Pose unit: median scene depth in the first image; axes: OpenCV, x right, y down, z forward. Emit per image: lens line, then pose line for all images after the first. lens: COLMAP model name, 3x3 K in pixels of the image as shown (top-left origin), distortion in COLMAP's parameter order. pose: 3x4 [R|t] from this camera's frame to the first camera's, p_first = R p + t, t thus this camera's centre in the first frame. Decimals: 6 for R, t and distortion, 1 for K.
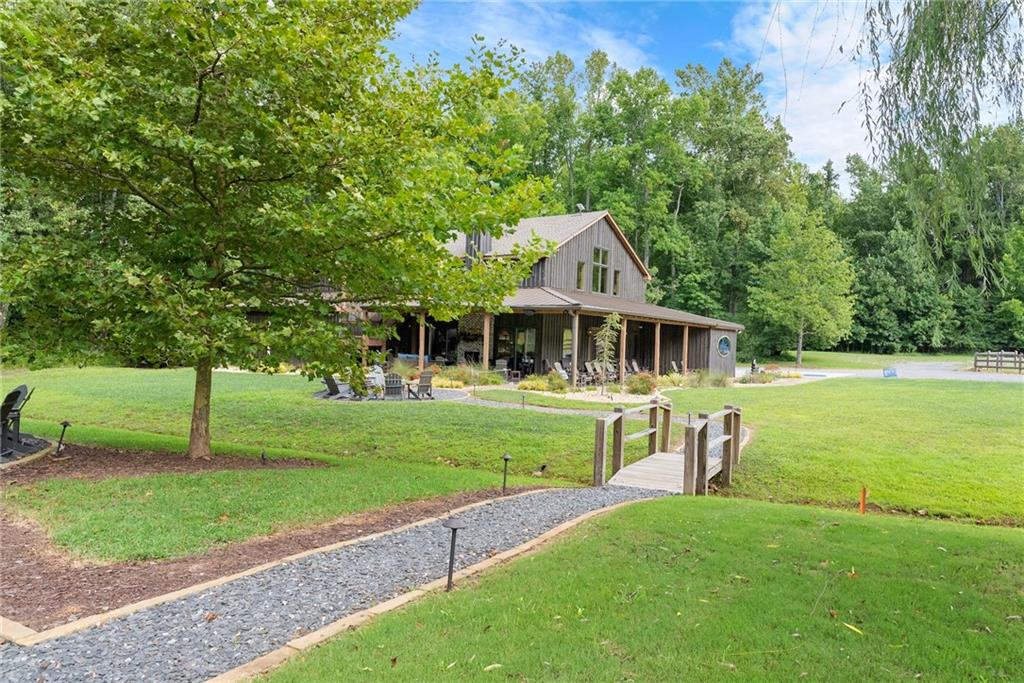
lens RADIAL K [[725.9, 0, 512.0], [0, 725.9, 341.5], [0, 0, 1]] dist [-0.008019, -0.010664]
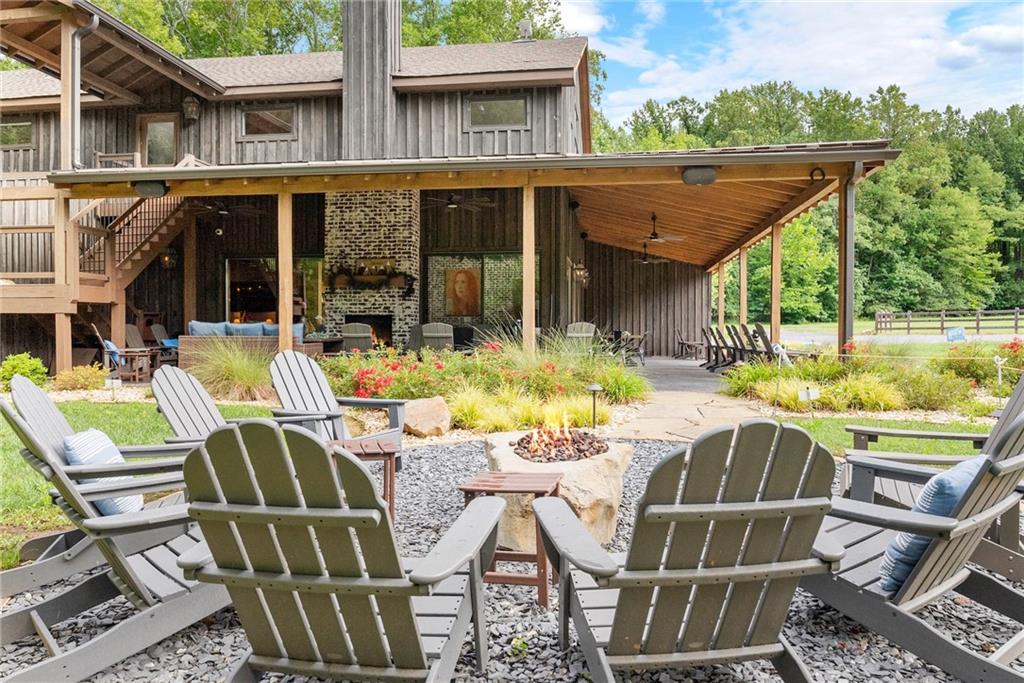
lens RADIAL K [[725.9, 0, 512.0], [0, 725.9, 341.5], [0, 0, 1]] dist [-0.008019, -0.010664]
pose [[0.883441, -0.037115, 0.467071, -0.181352], [0.028259, 0.999264, 0.025954, 0.021276], [-0.467690, -0.009729, 0.883839, 0.634446]]
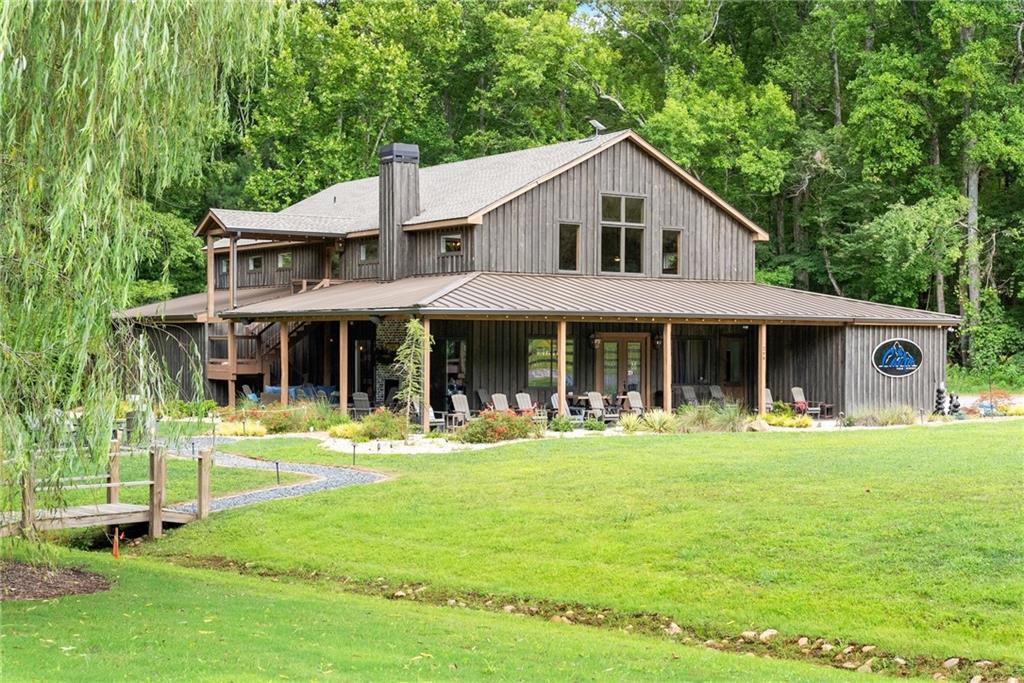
lens RADIAL K [[1604.6, 0, 512.0], [0, 1604.6, 341.5], [0, 0, 1]] dist [0.149451, -0.017691]
pose [[0.931459, -0.030104, -0.362599, 0.565258], [0.027599, 0.999546, -0.012087, 0.000889], [0.362798, 0.001251, 0.931867, -0.256790]]
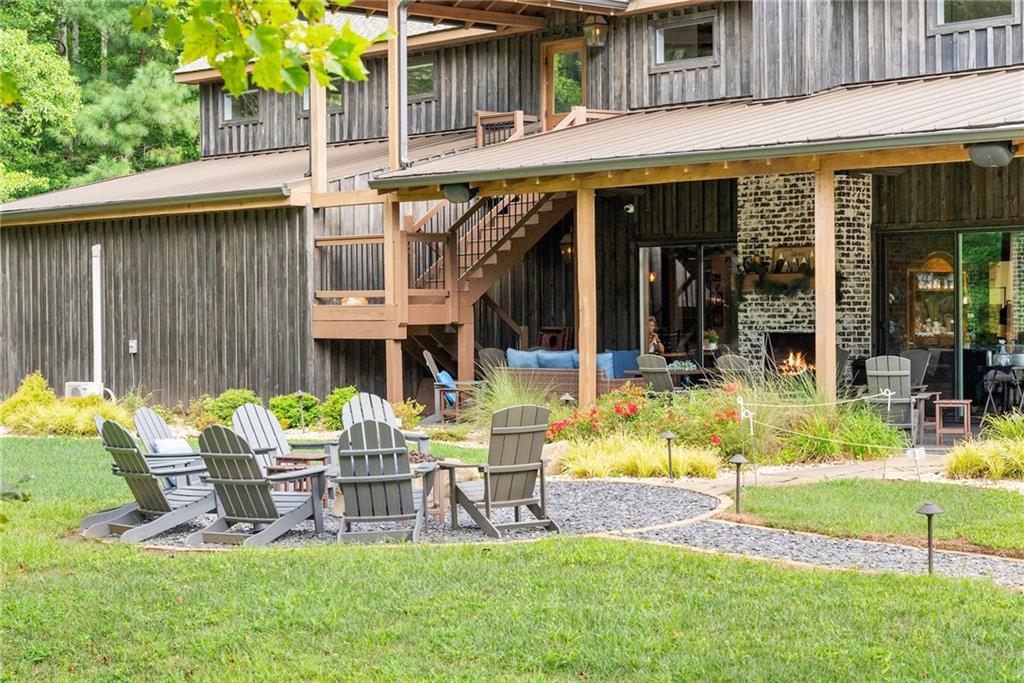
lens RADIAL K [[2147.3, 0, 512.0], [0, 2147.3, 341.5], [0, 0, 1]] dist [0.027534, 0.006854]
pose [[0.972240, -0.035662, -0.231250, 0.027102], [0.037180, 0.999306, 0.002207, 0.012090], [0.231011, -0.010744, 0.972892, 0.229873]]
